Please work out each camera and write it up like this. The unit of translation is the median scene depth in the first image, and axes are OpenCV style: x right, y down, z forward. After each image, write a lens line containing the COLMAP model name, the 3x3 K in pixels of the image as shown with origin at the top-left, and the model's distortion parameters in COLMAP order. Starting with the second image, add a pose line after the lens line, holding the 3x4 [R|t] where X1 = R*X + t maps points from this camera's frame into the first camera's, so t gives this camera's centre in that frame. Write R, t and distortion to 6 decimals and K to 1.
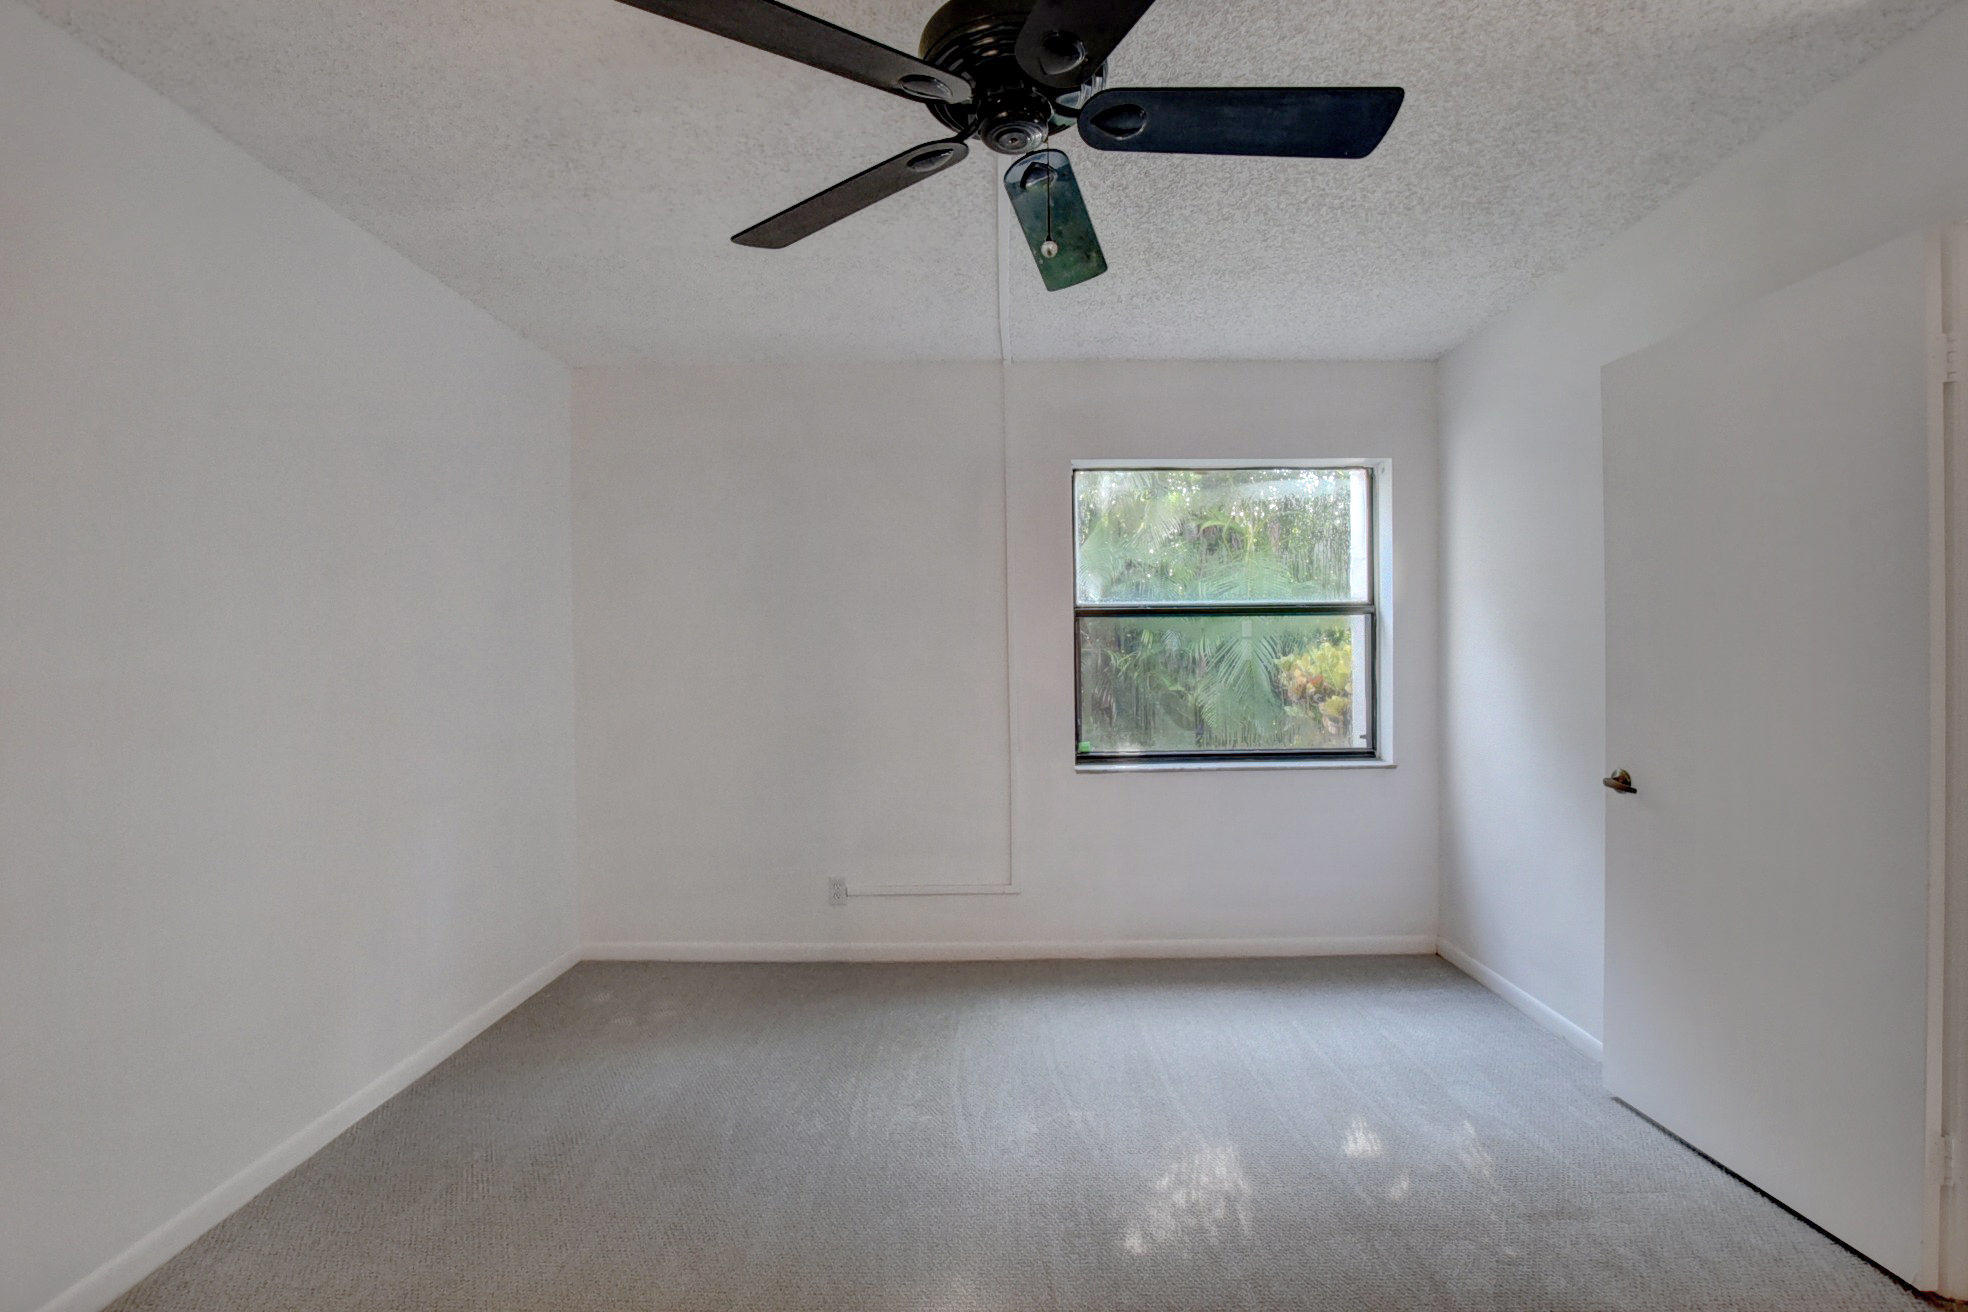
lens RADIAL K [[881.4, 0, 991.7], [0, 881.4, 674.2], [0, 0, 1]] dist [-0.041488, 0.009906]
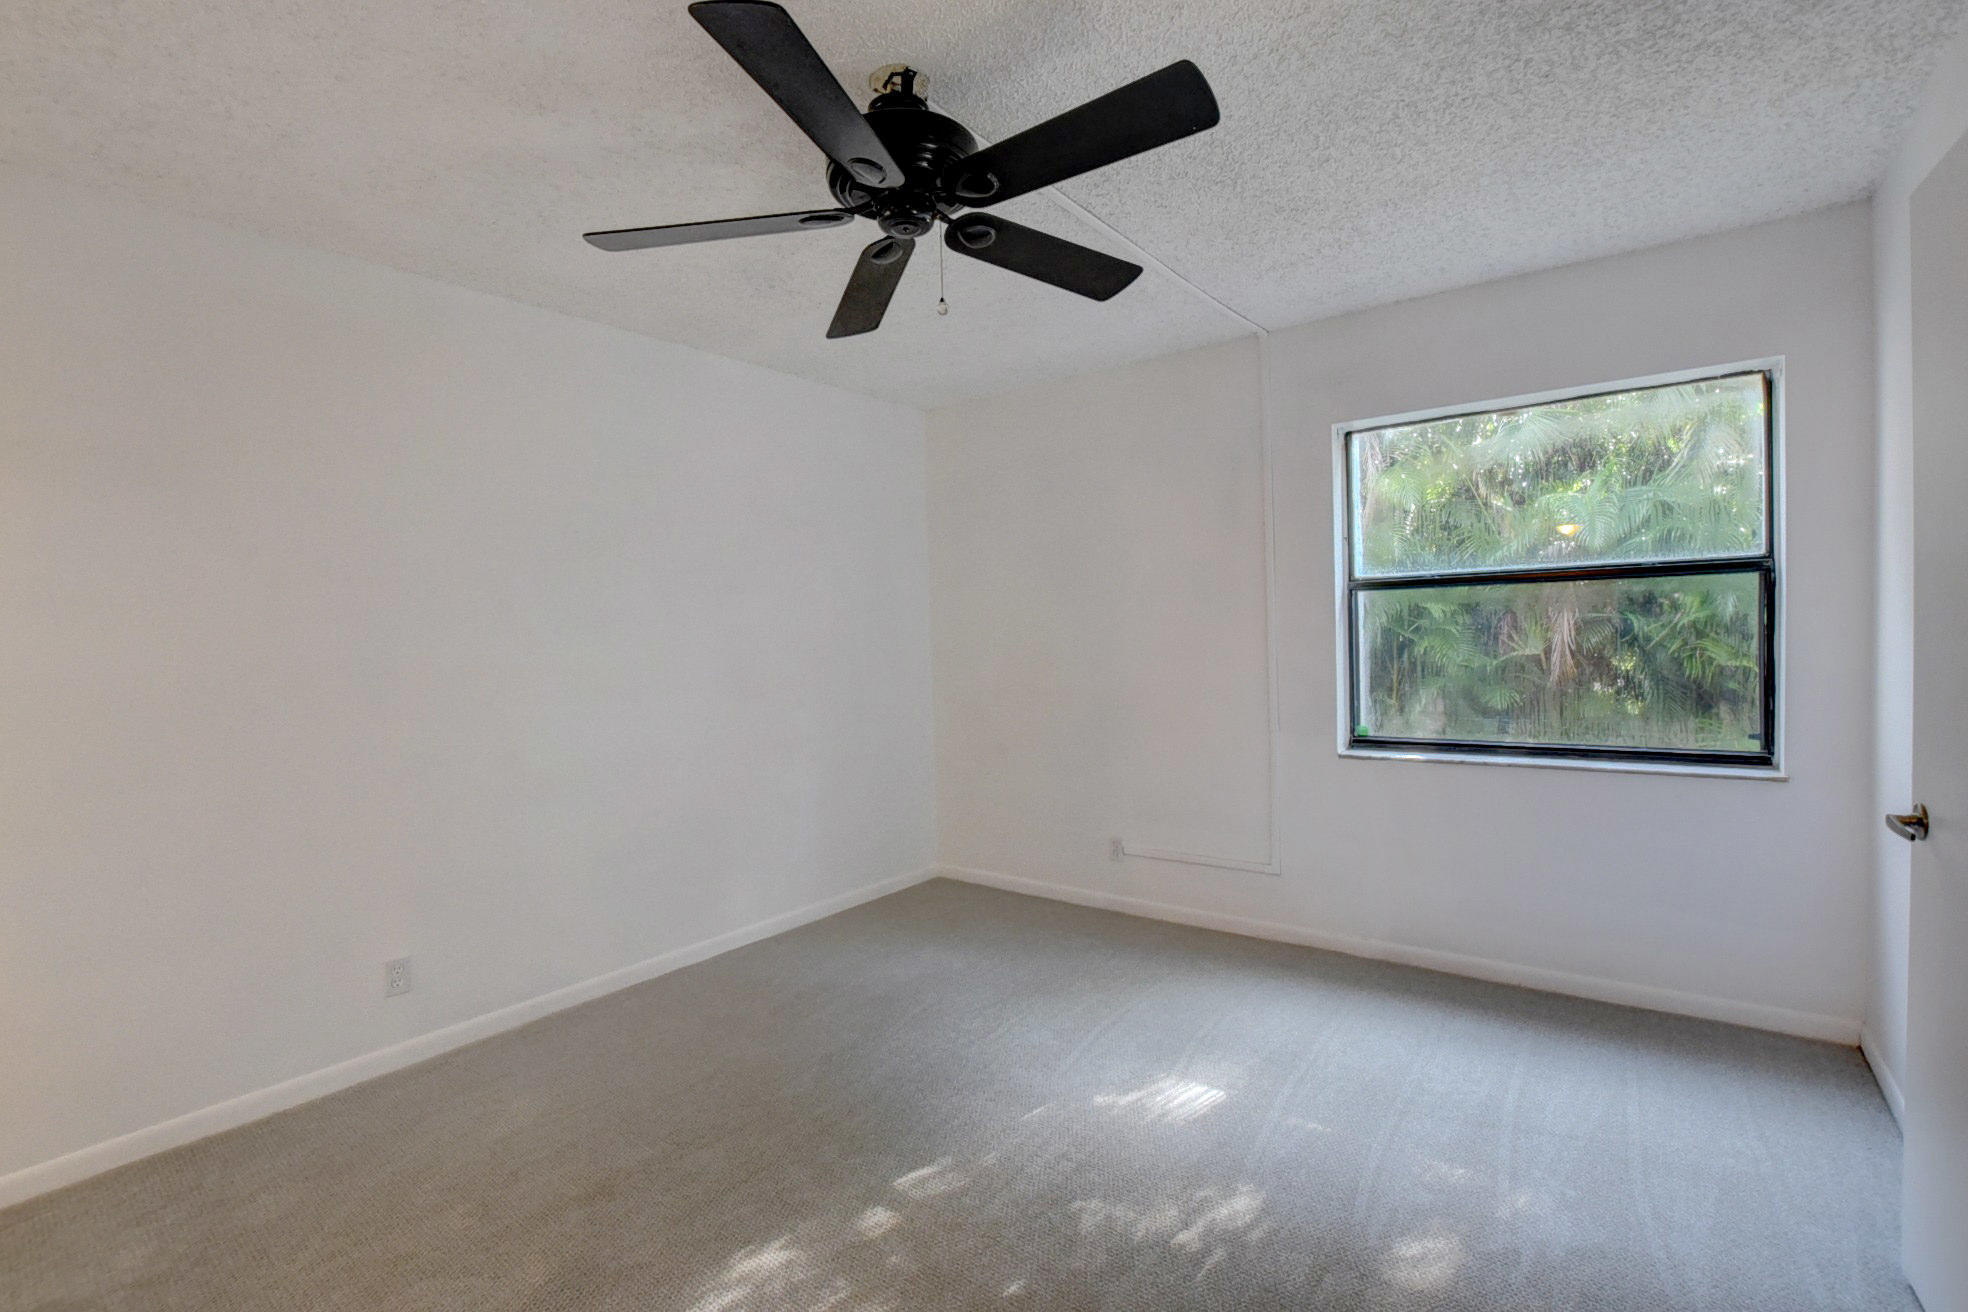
lens RADIAL K [[881.4, 0, 991.7], [0, 881.4, 674.2], [0, 0, 1]] dist [-0.041488, 0.009906]
pose [[0.797950, 0.015754, -0.602517, 0.360977], [0.004058, 0.999495, 0.031507, -0.007665], [0.602709, -0.027586, 0.797484, 0.029340]]
